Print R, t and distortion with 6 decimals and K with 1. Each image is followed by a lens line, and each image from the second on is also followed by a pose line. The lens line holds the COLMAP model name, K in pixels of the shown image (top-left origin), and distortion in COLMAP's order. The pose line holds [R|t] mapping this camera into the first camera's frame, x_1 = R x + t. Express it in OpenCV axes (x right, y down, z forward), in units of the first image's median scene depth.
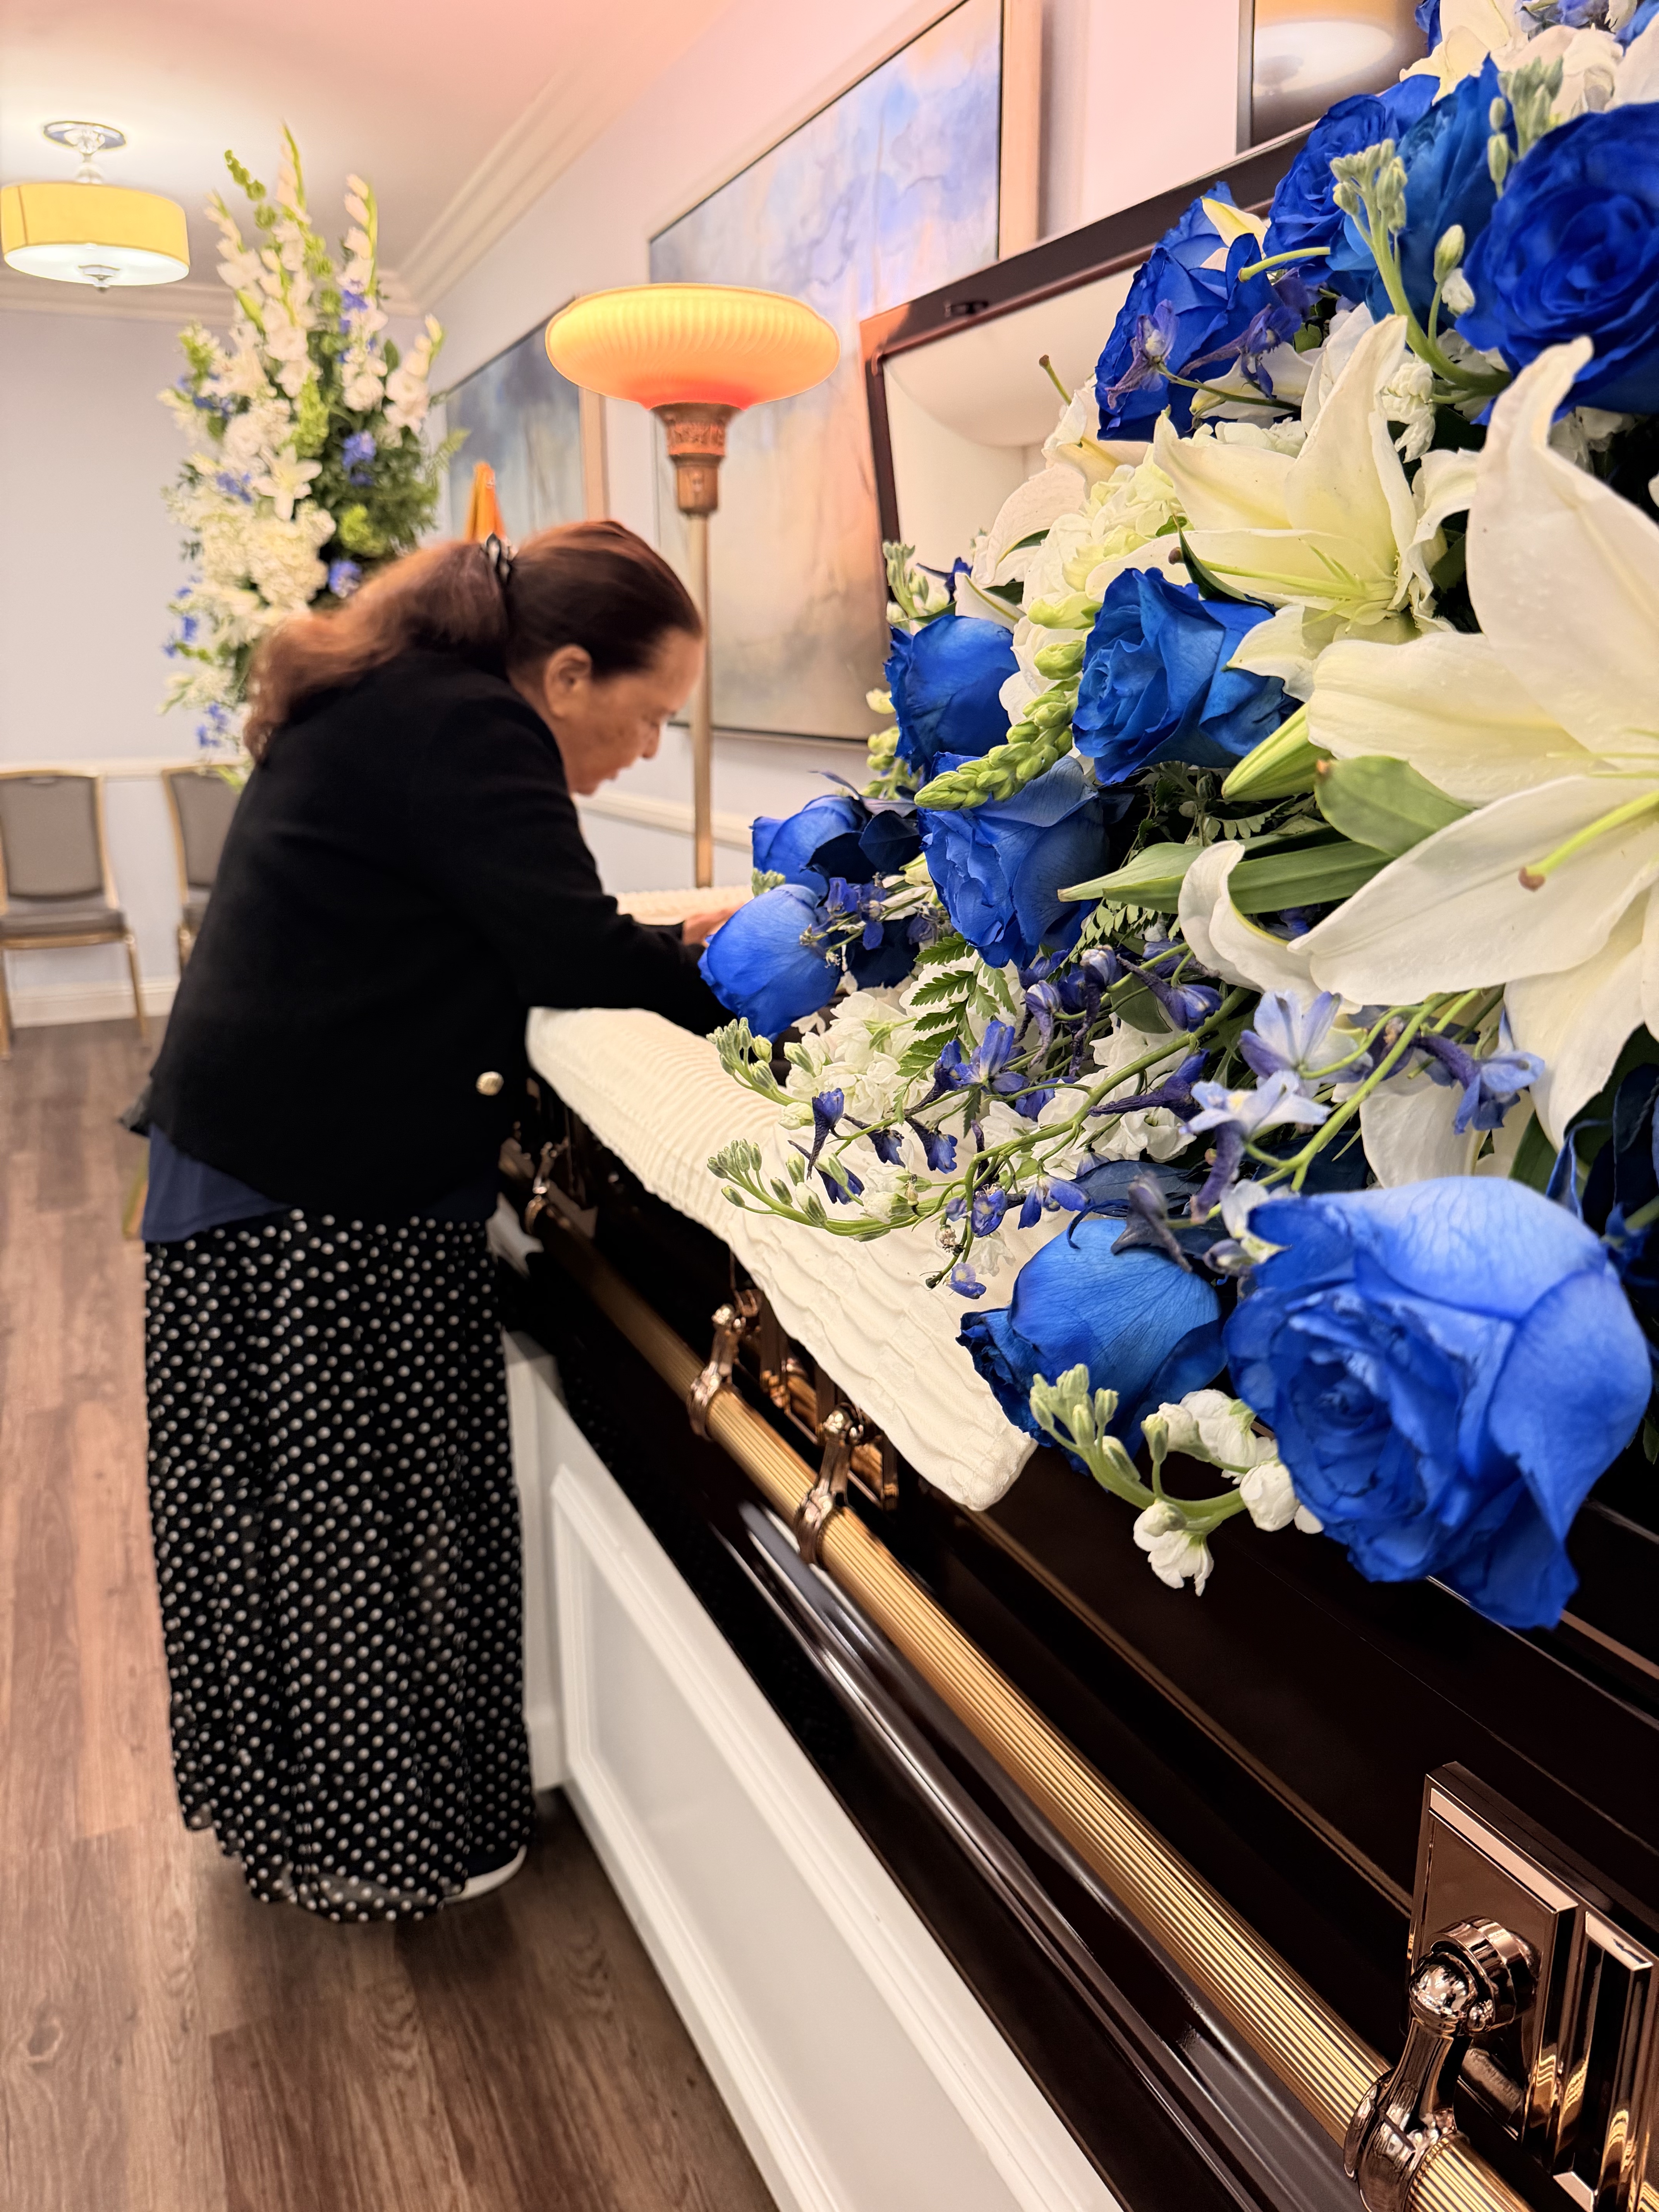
lens RADIAL K [[1590.0, 0, 829.5], [0, 1590.0, 1106.0], [0, 0, 1]] dist [-0.013396, -0.003445]
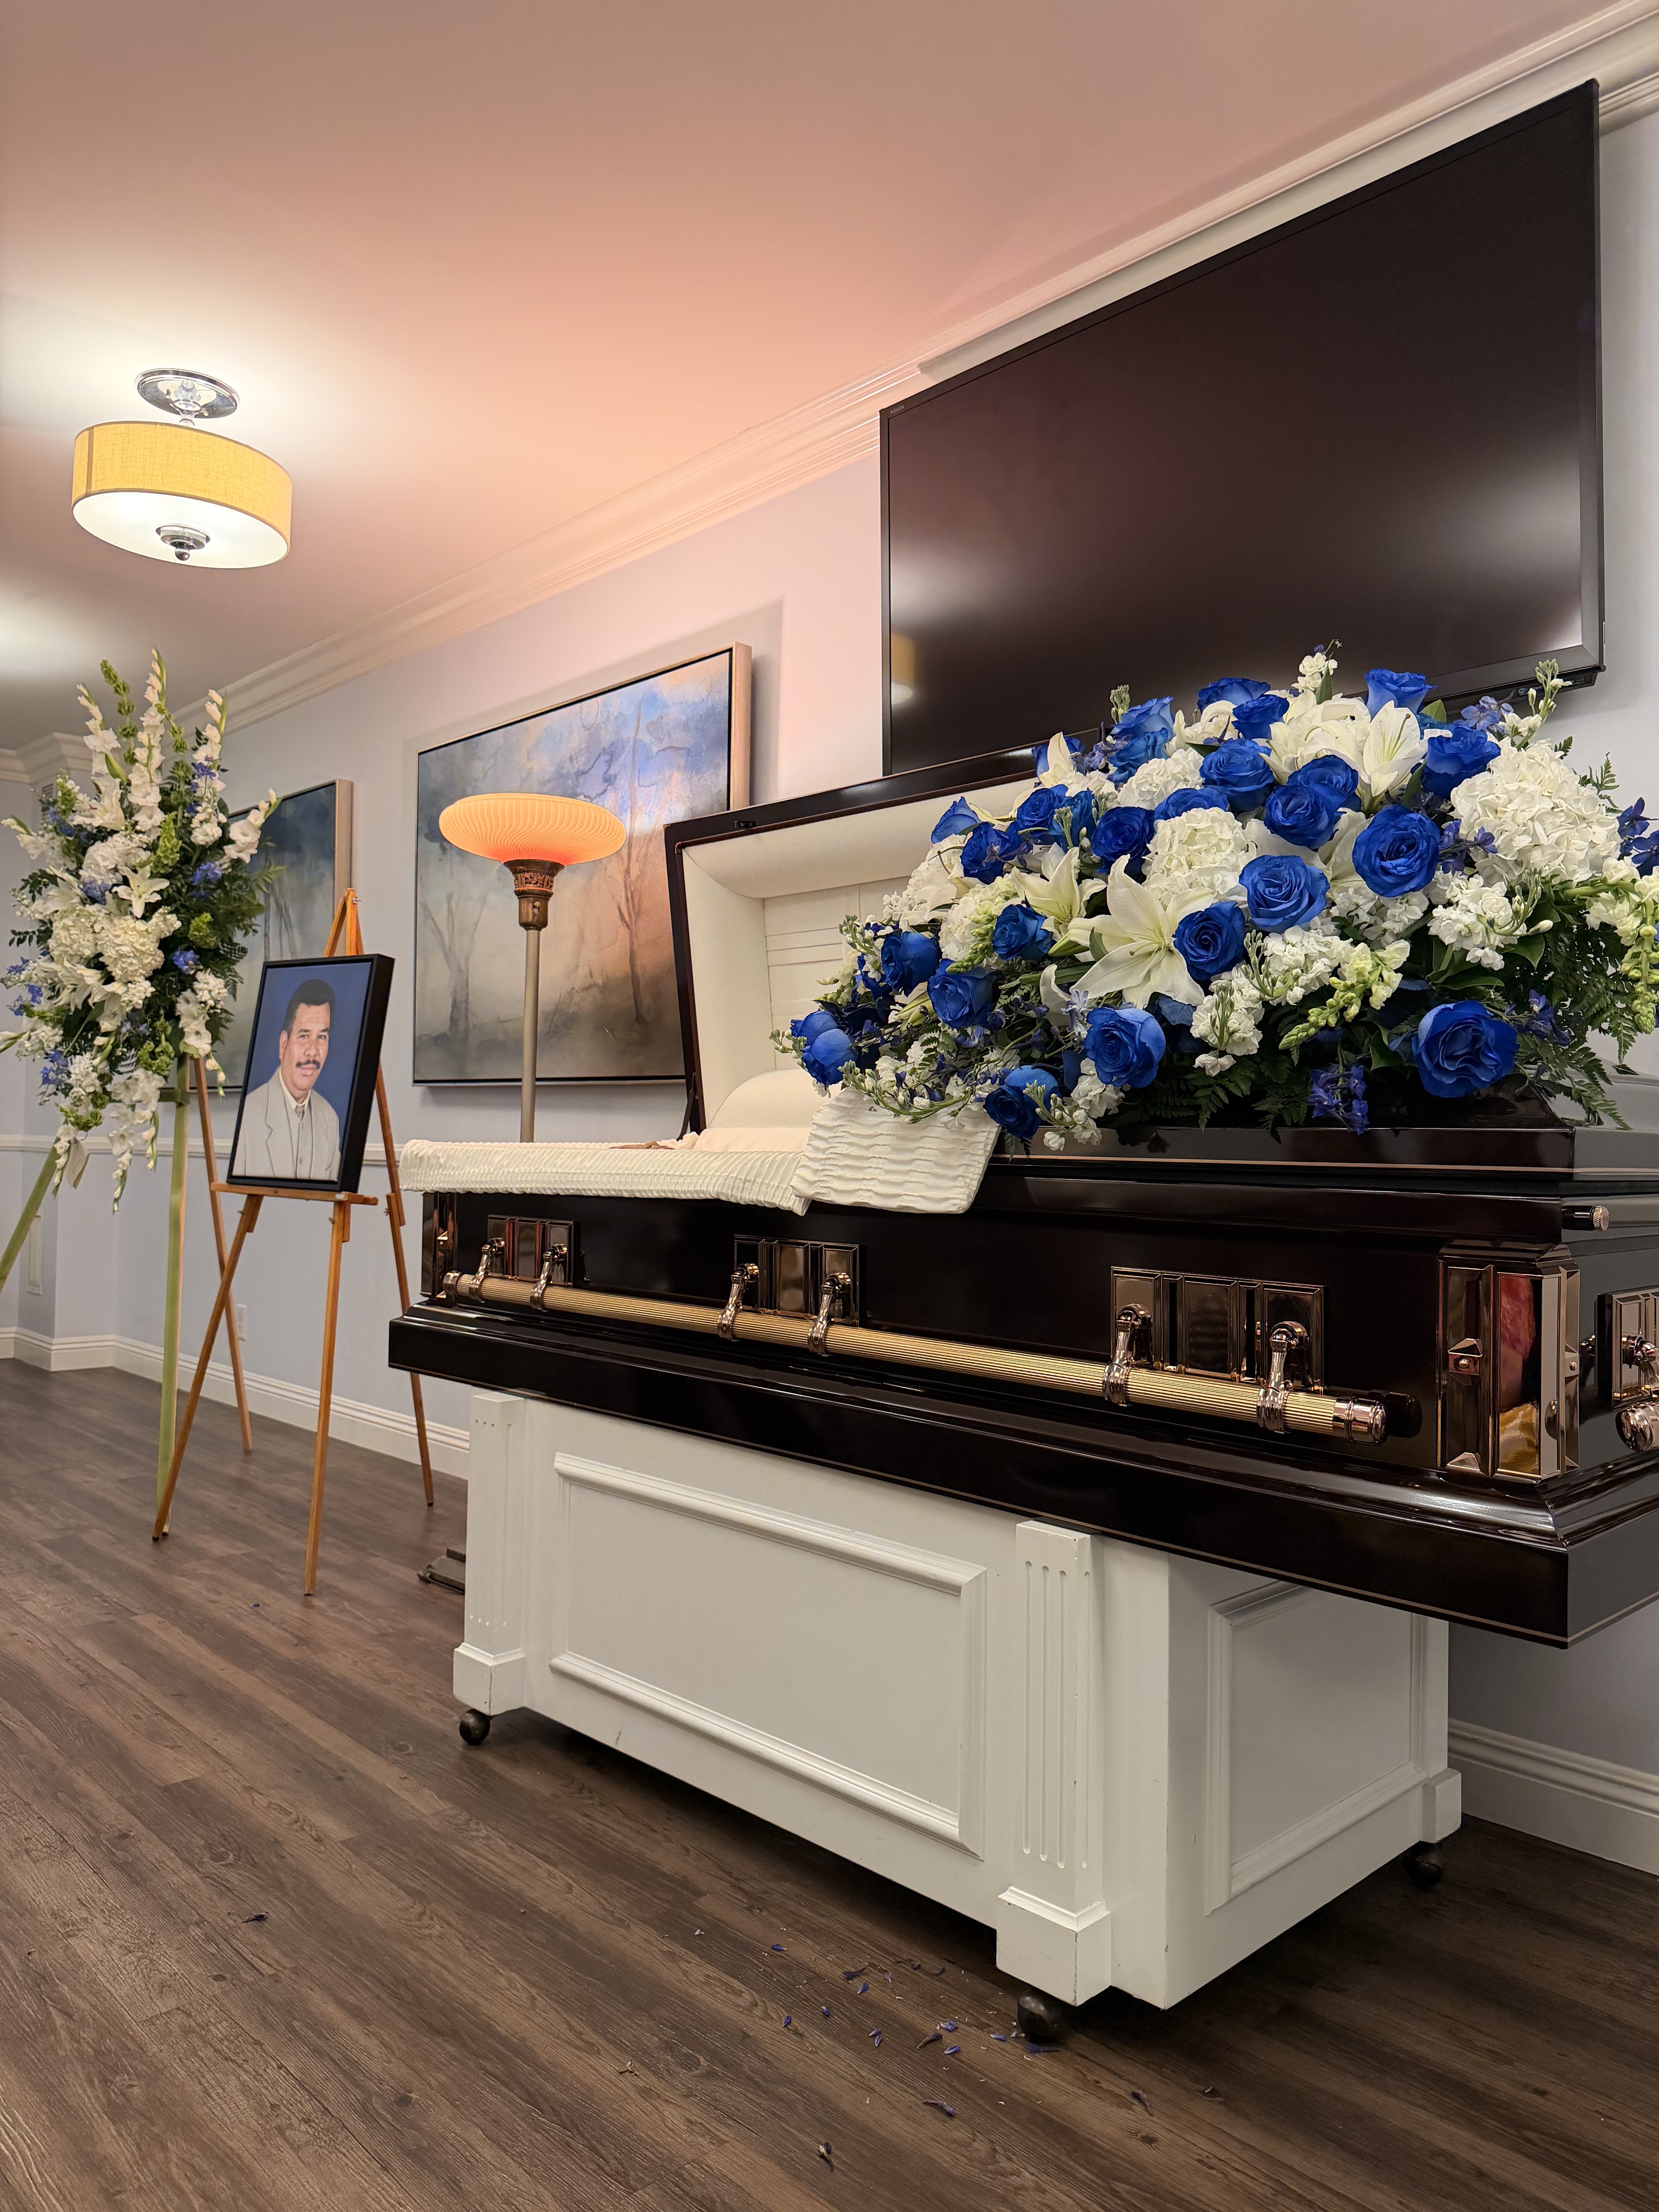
lens RADIAL K [[1540.8, 0, 823.6], [0, 1540.8, 1099.2], [0, 0, 1]] dist [0.058458, -0.083475]
pose [[0.950338, 0.031451, 0.309625, -0.270554], [0.057512, 0.959998, -0.274035, 0.216082], [-0.305858, 0.278233, 0.910515, -0.411798]]
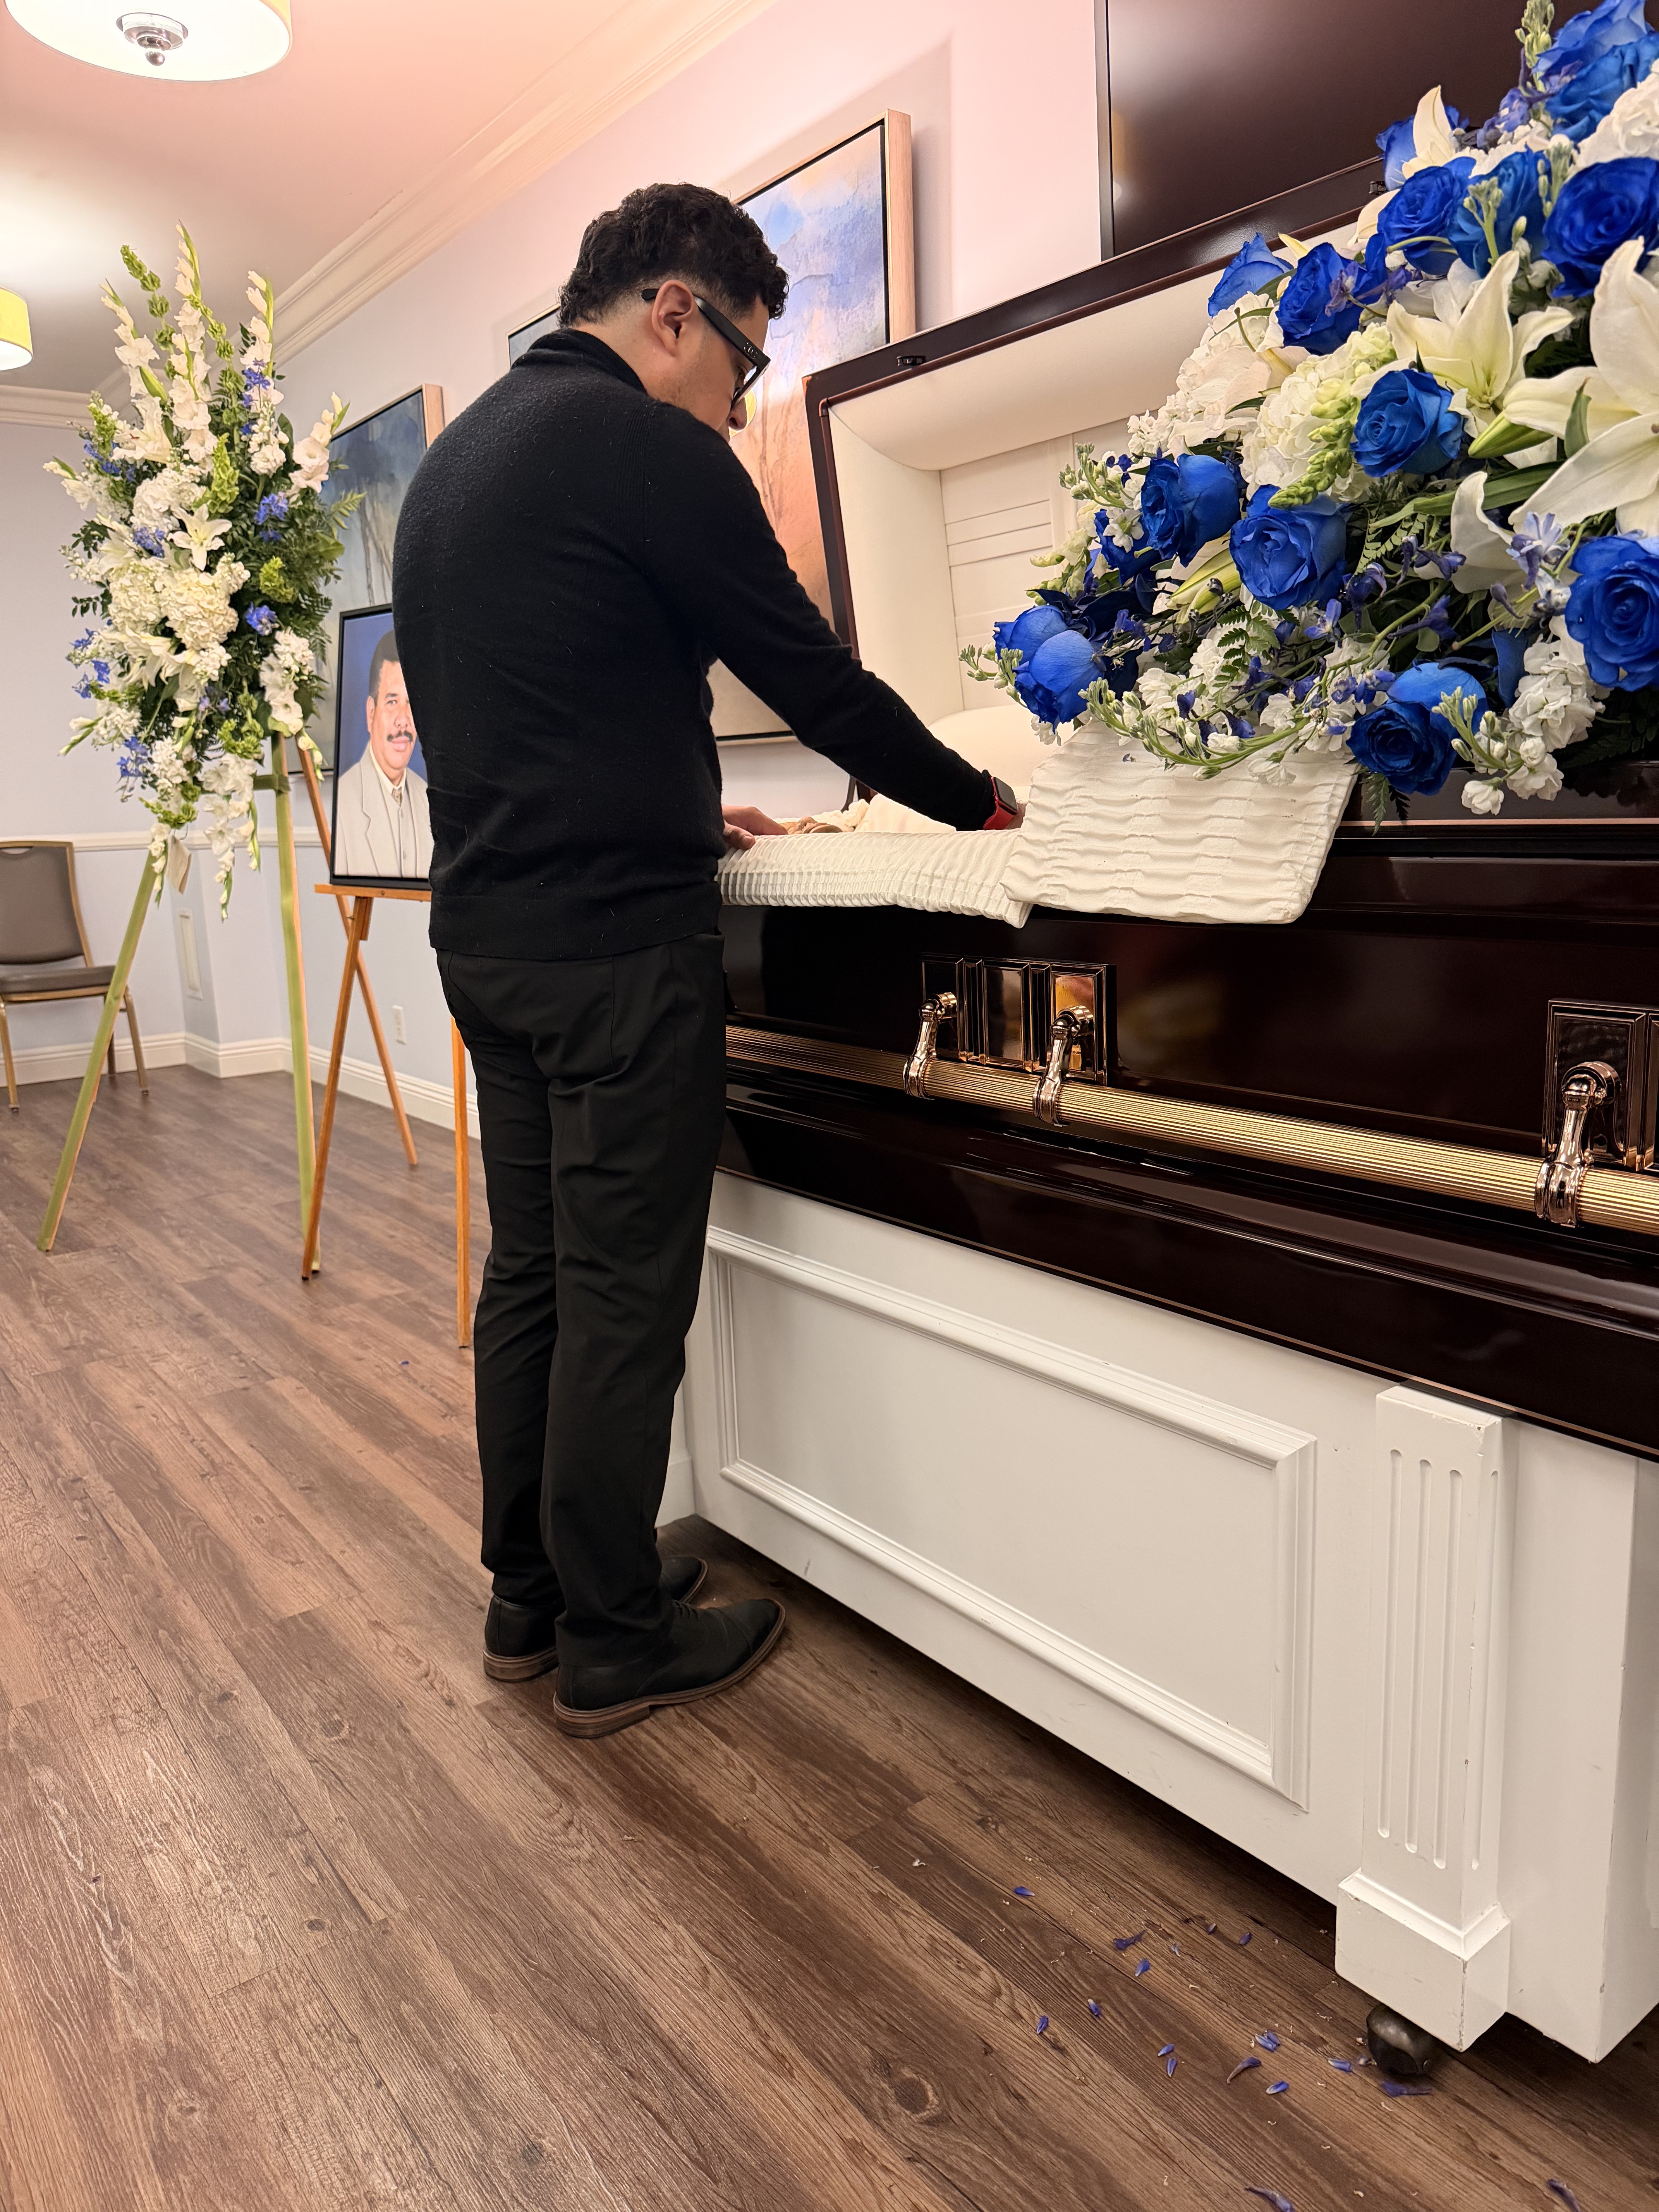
lens RADIAL K [[1540.8, 0, 823.6], [0, 1540.8, 1099.2], [0, 0, 1]] dist [0.058458, -0.083475]
pose [[0.979627, -0.068482, 0.188790, -0.201837], [0.081564, 0.994712, -0.062413, 0.138652], [-0.183518, 0.076540, 0.980032, -0.162154]]
